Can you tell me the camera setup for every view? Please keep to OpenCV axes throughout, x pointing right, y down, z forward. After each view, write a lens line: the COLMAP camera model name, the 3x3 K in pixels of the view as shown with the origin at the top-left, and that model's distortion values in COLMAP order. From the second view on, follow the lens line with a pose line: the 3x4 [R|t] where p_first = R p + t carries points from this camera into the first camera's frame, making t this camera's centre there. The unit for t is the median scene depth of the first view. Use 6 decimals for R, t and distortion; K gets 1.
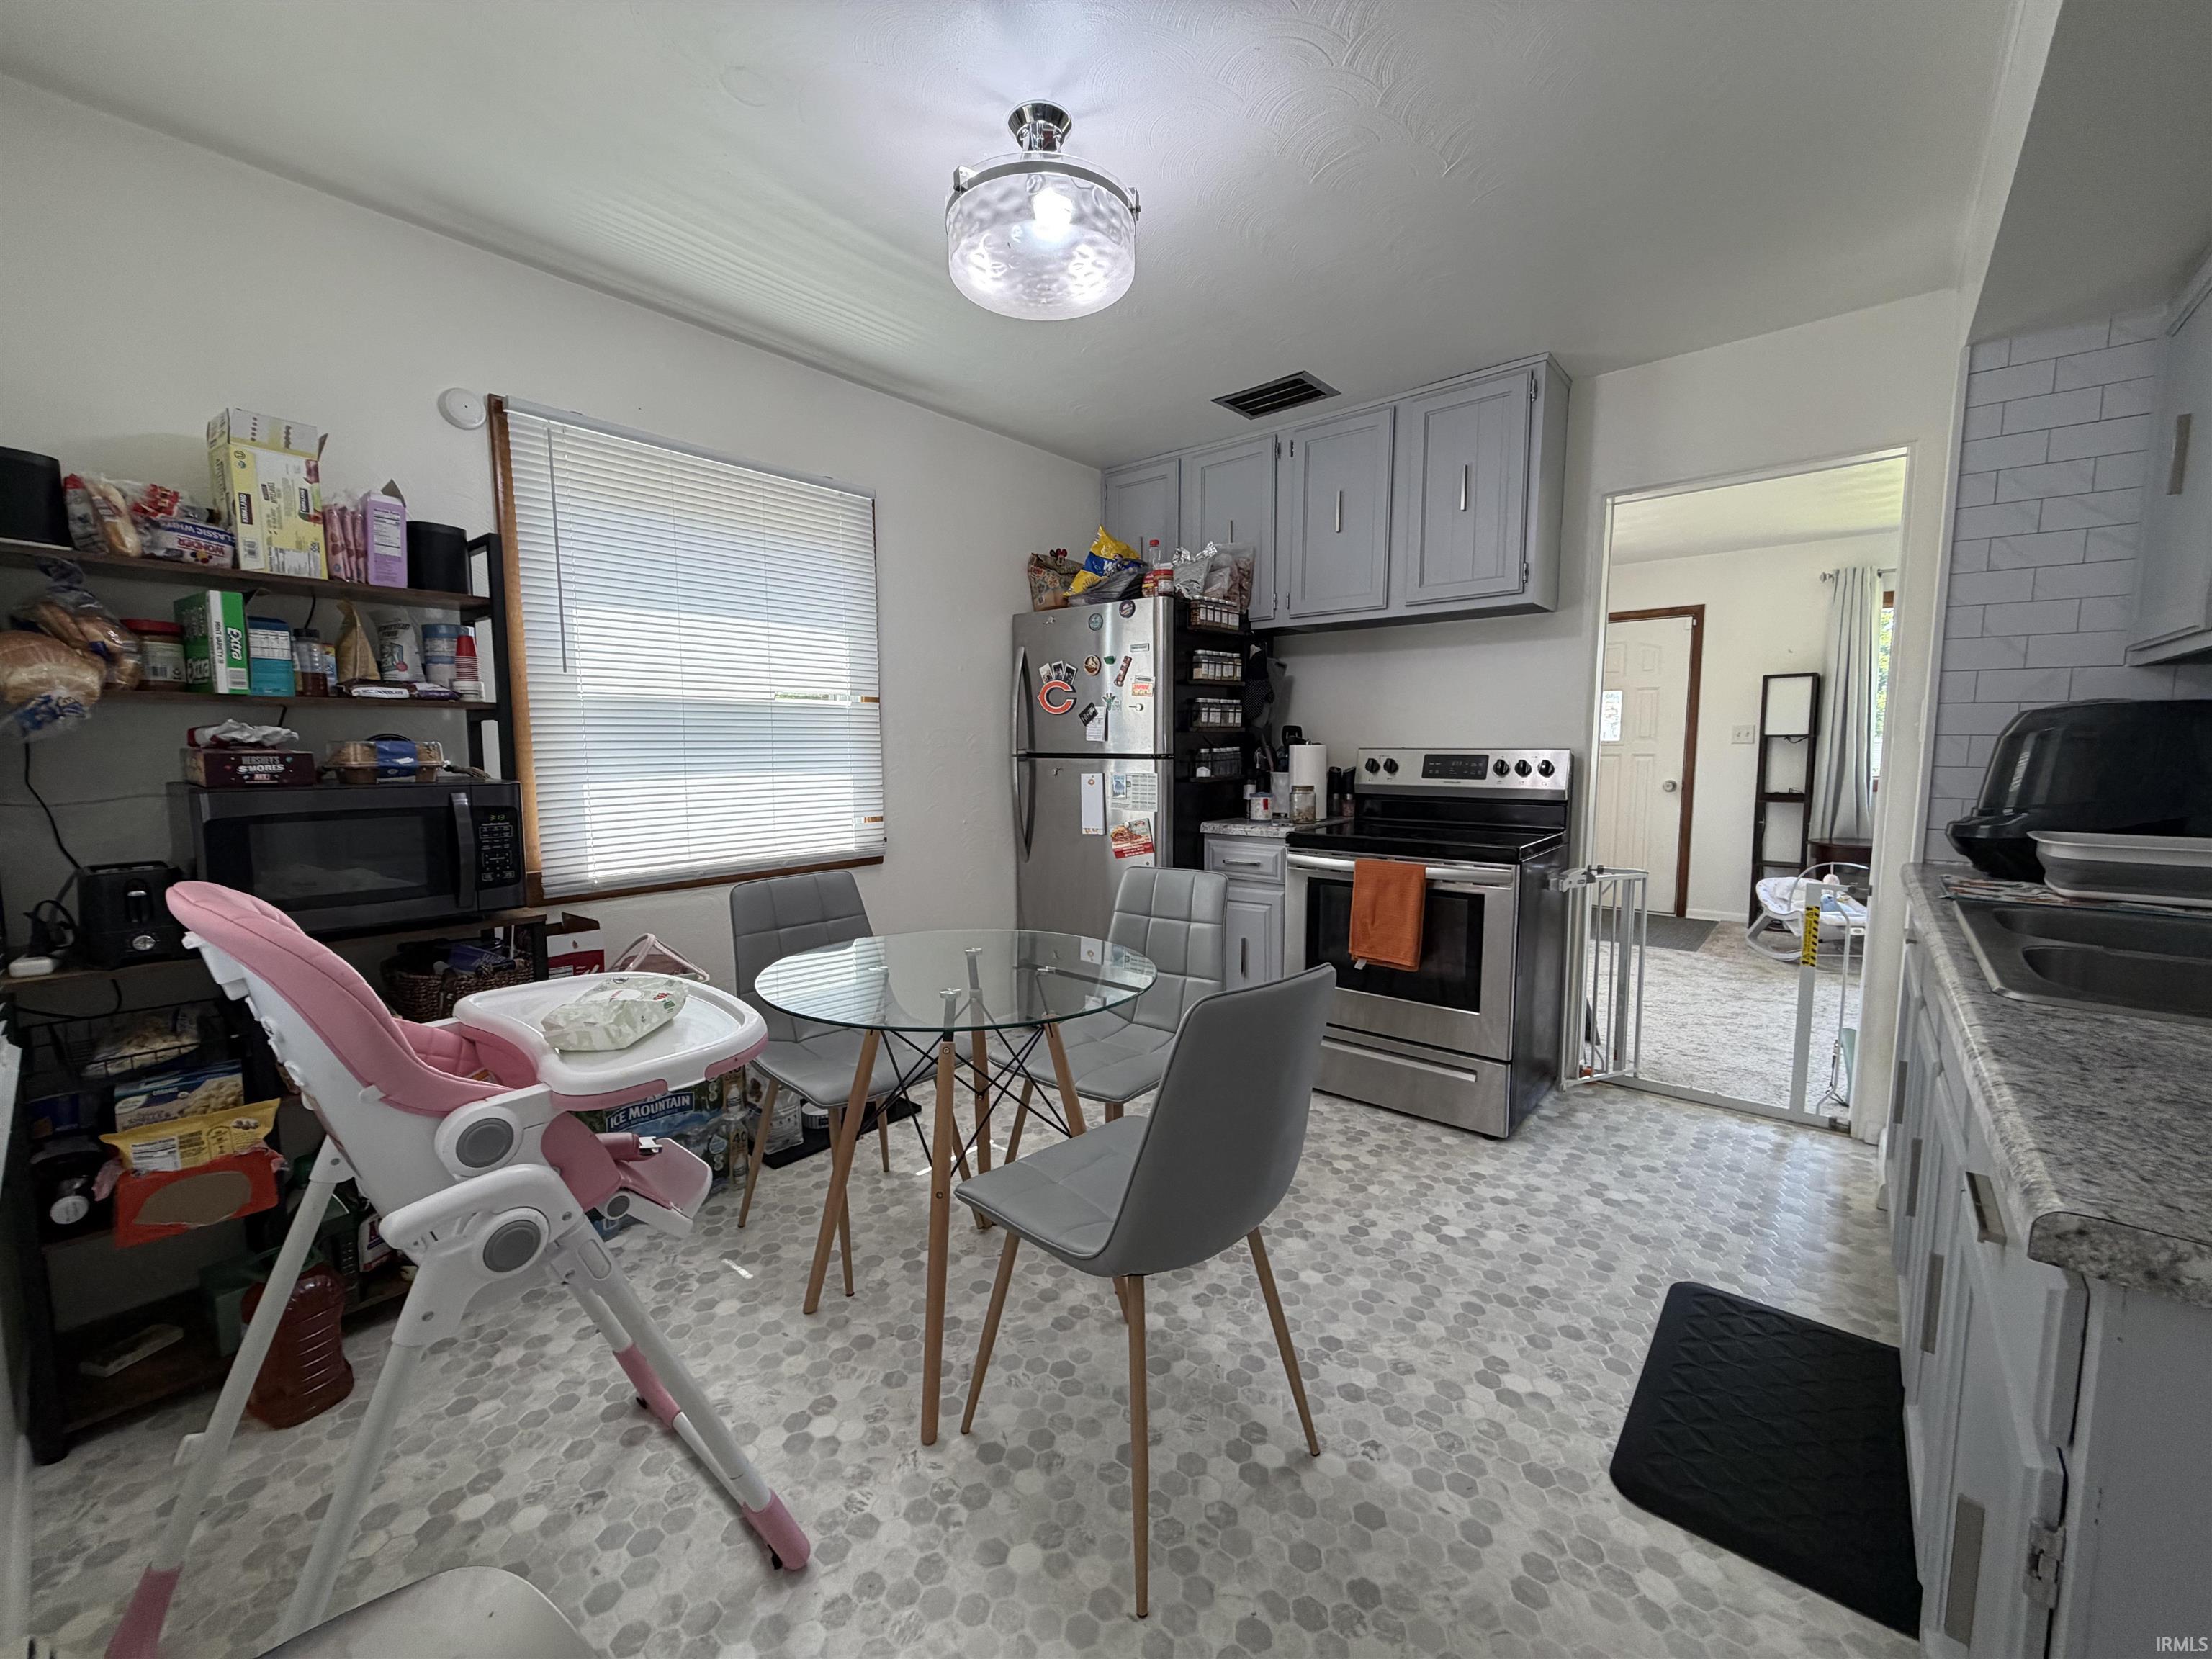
lens RADIAL K [[873.5, 0, 1098.7], [0, 873.5, 836.6], [0, 0, 1]] dist [-0.009209, 0.005658]
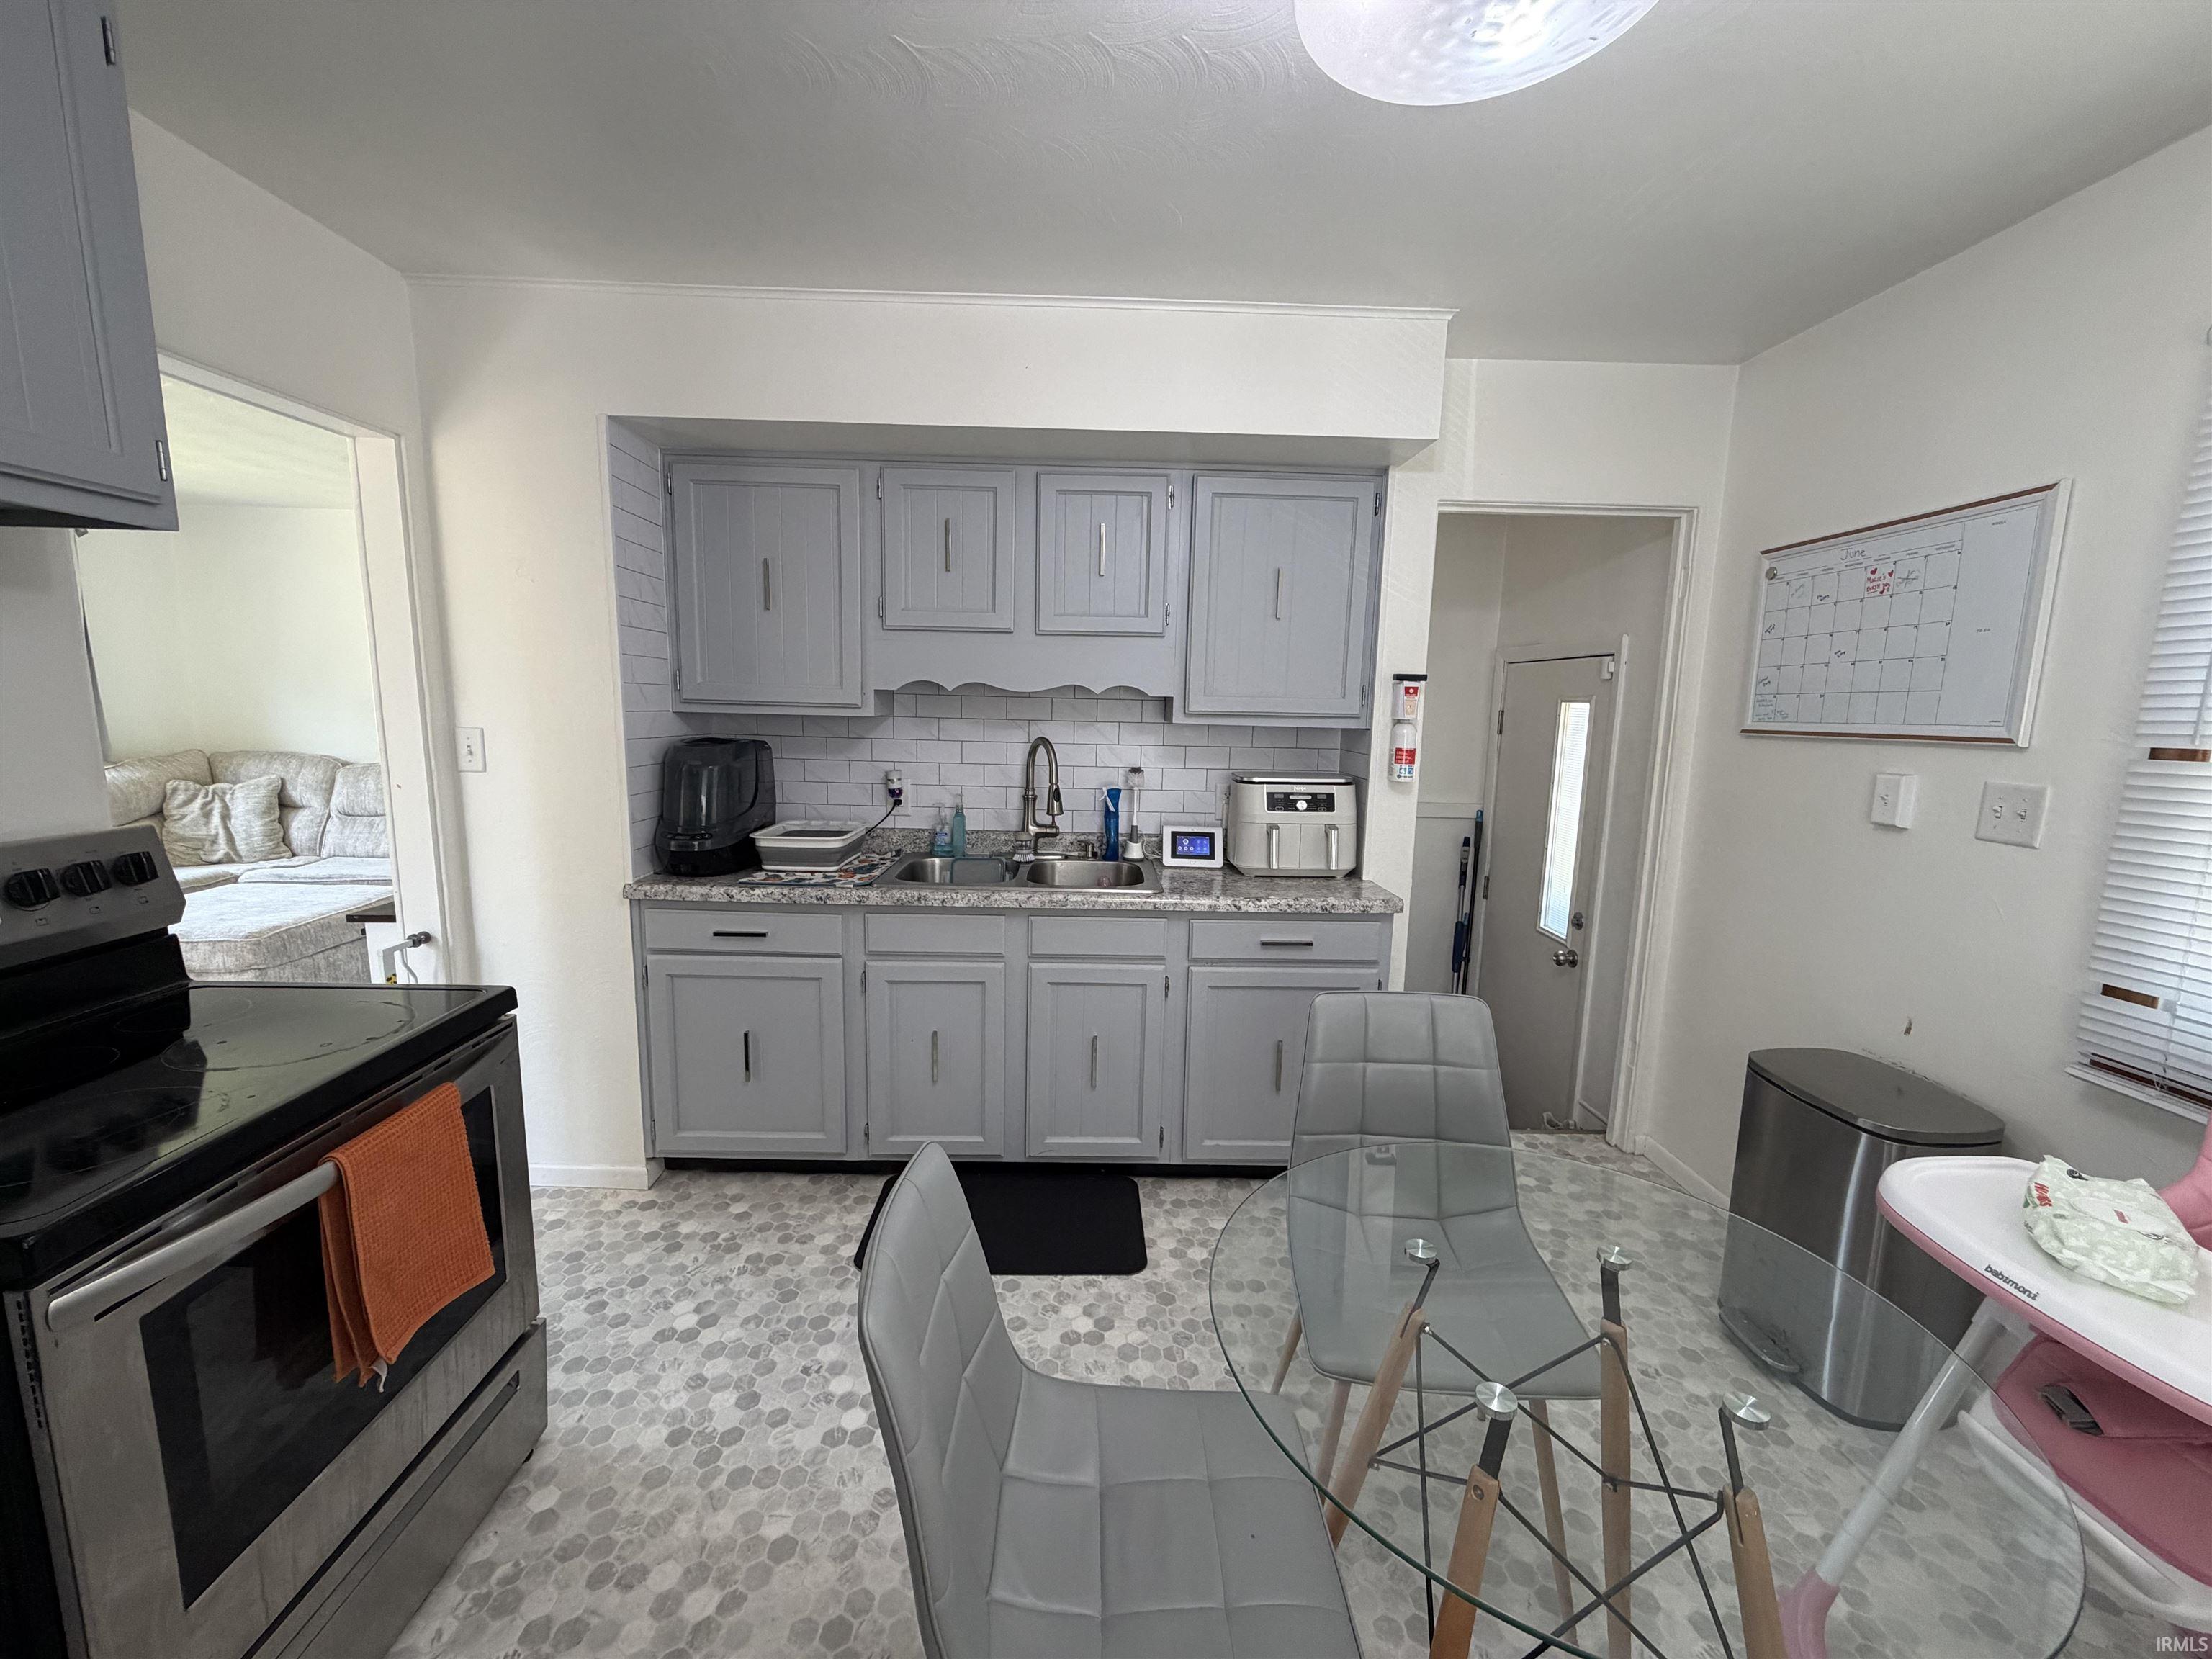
lens RADIAL K [[884.2, 0, 1107.4], [0, 884.2, 830.8], [0, 0, 1]] dist [-0.001908, 0.000001]
pose [[-0.666760, -0.120218, 0.735513, -0.219440], [0.061137, 0.974755, 0.214744, -0.183528], [-0.742761, 0.188150, -0.642578, 0.979732]]
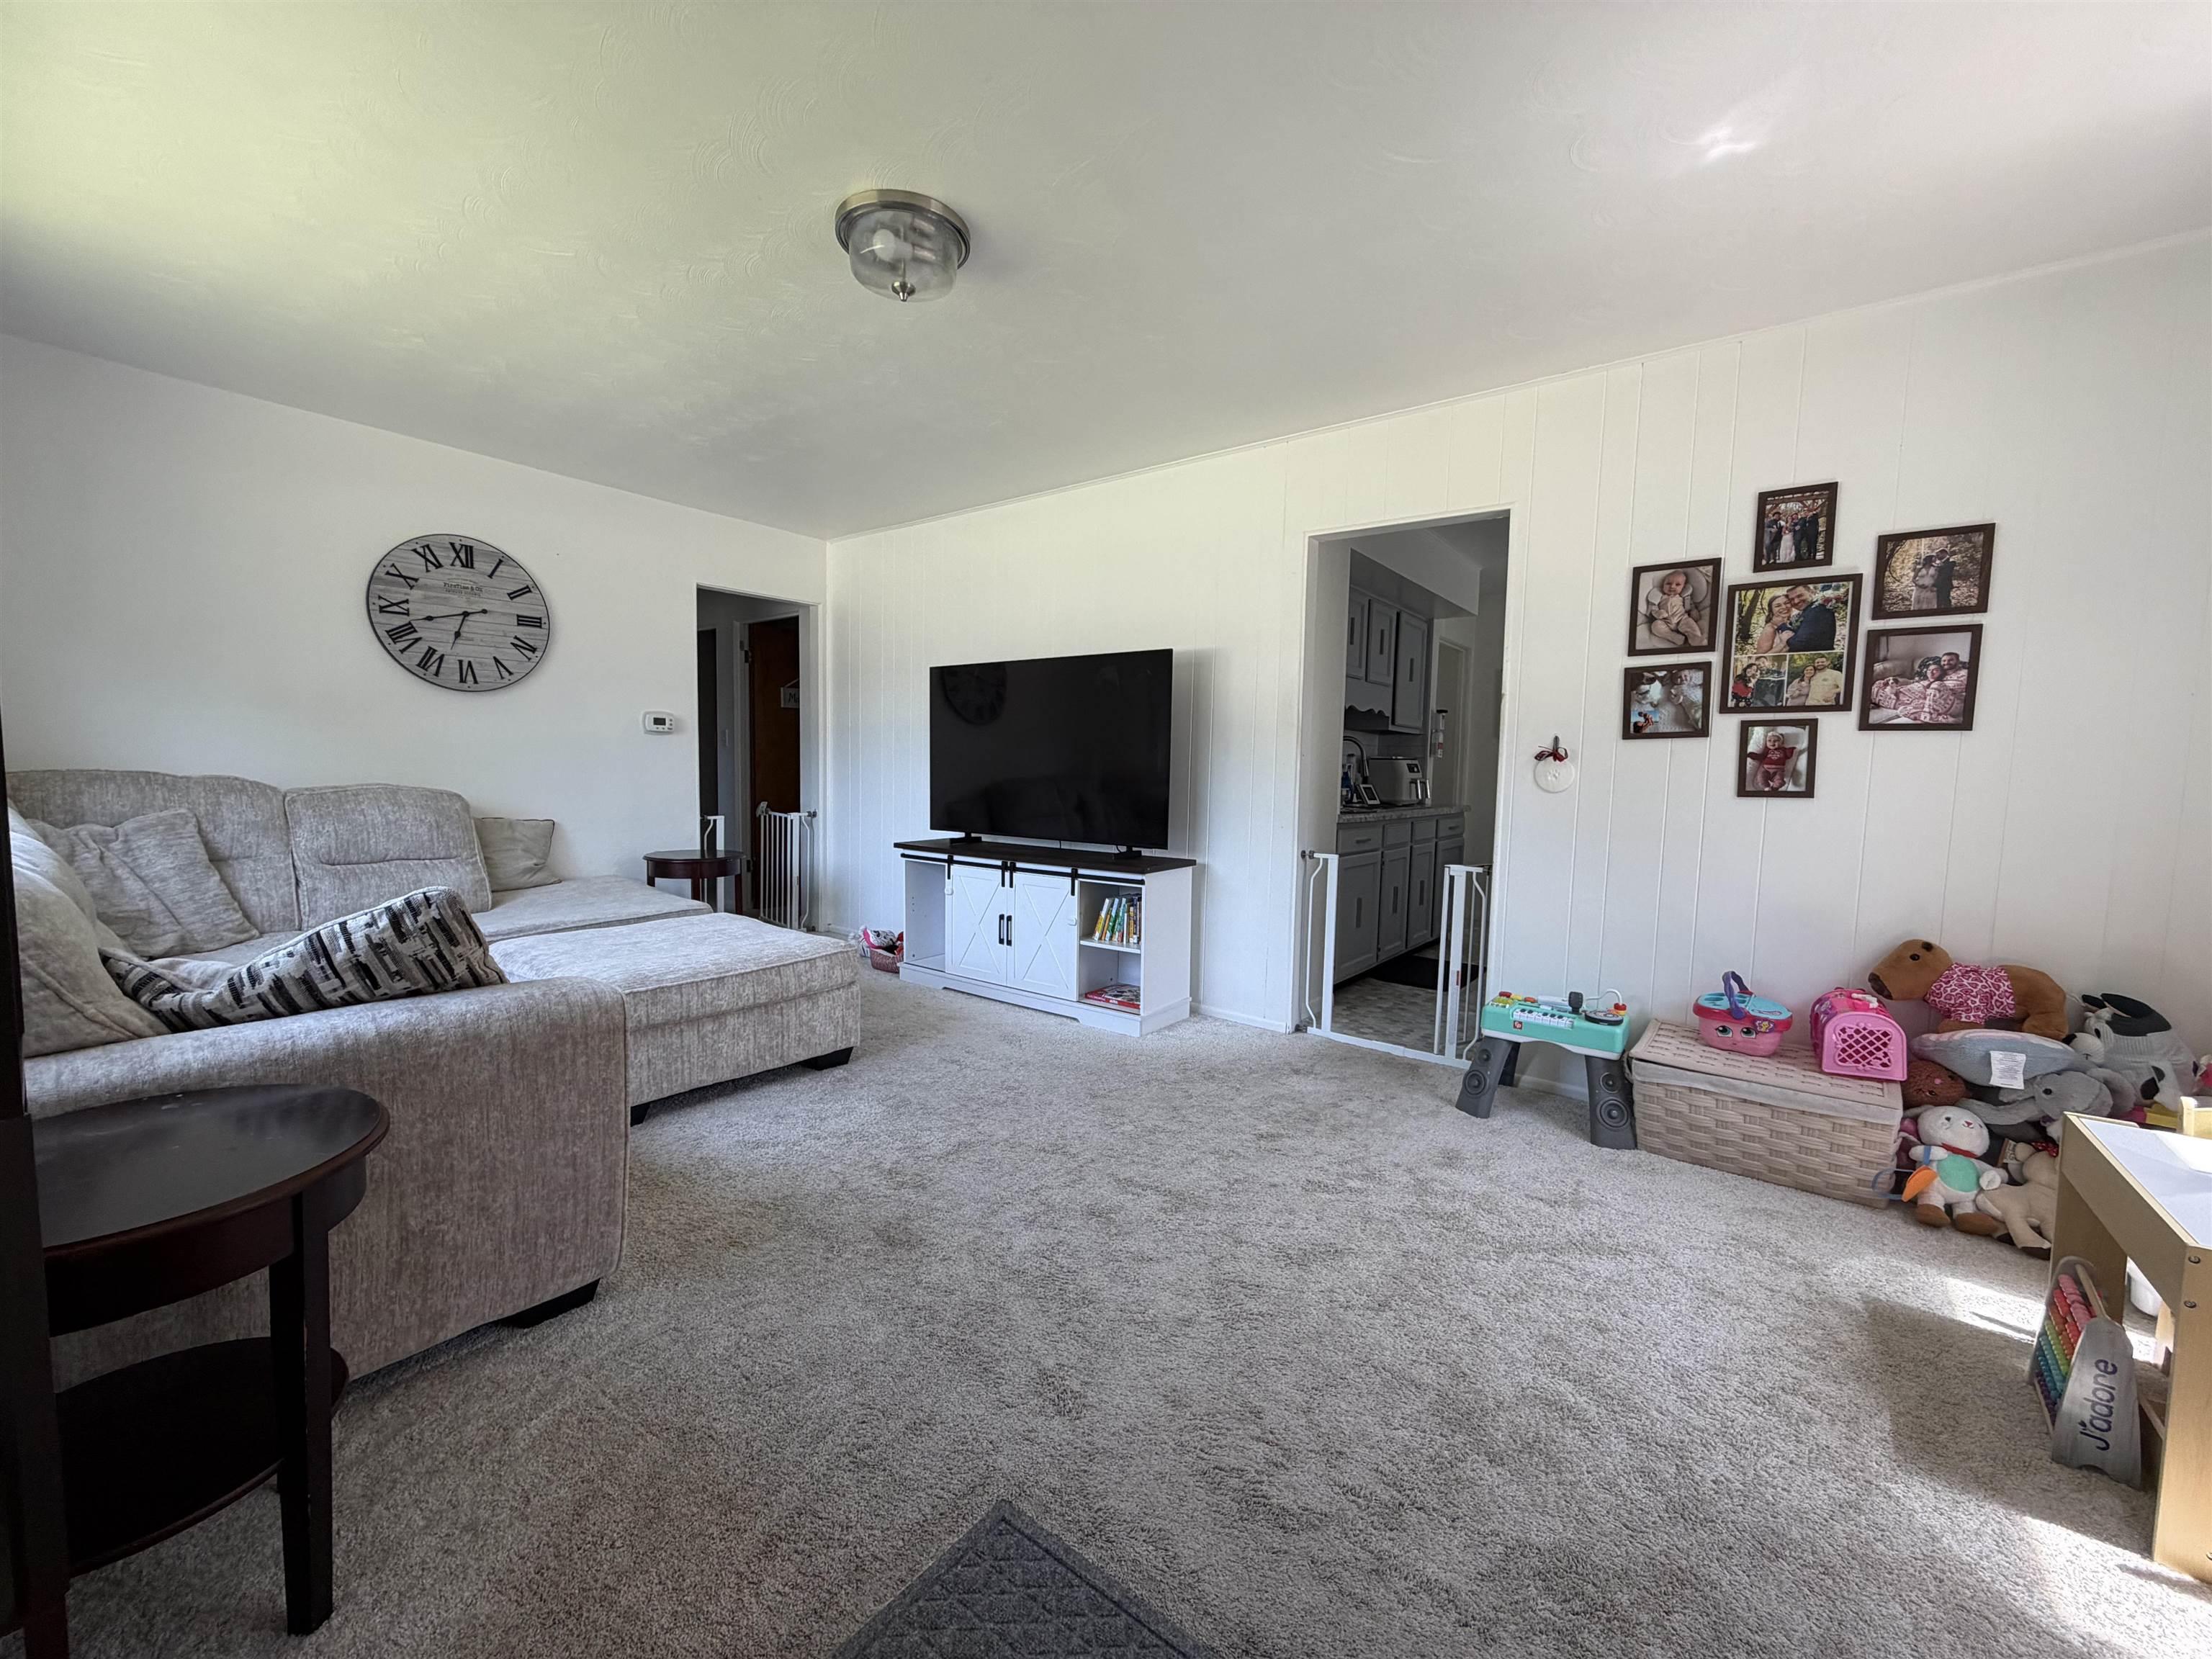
lens RADIAL K [[873.5, 0, 1098.7], [0, 873.5, 836.6], [0, 0, 1]] dist [-0.009209, 0.005658]
pose [[-0.998604, -0.012277, -0.051365, 1.206030], [-0.021678, 0.982181, 0.186685, -0.201696], [0.048158, 0.187538, -0.981076, 2.192418]]
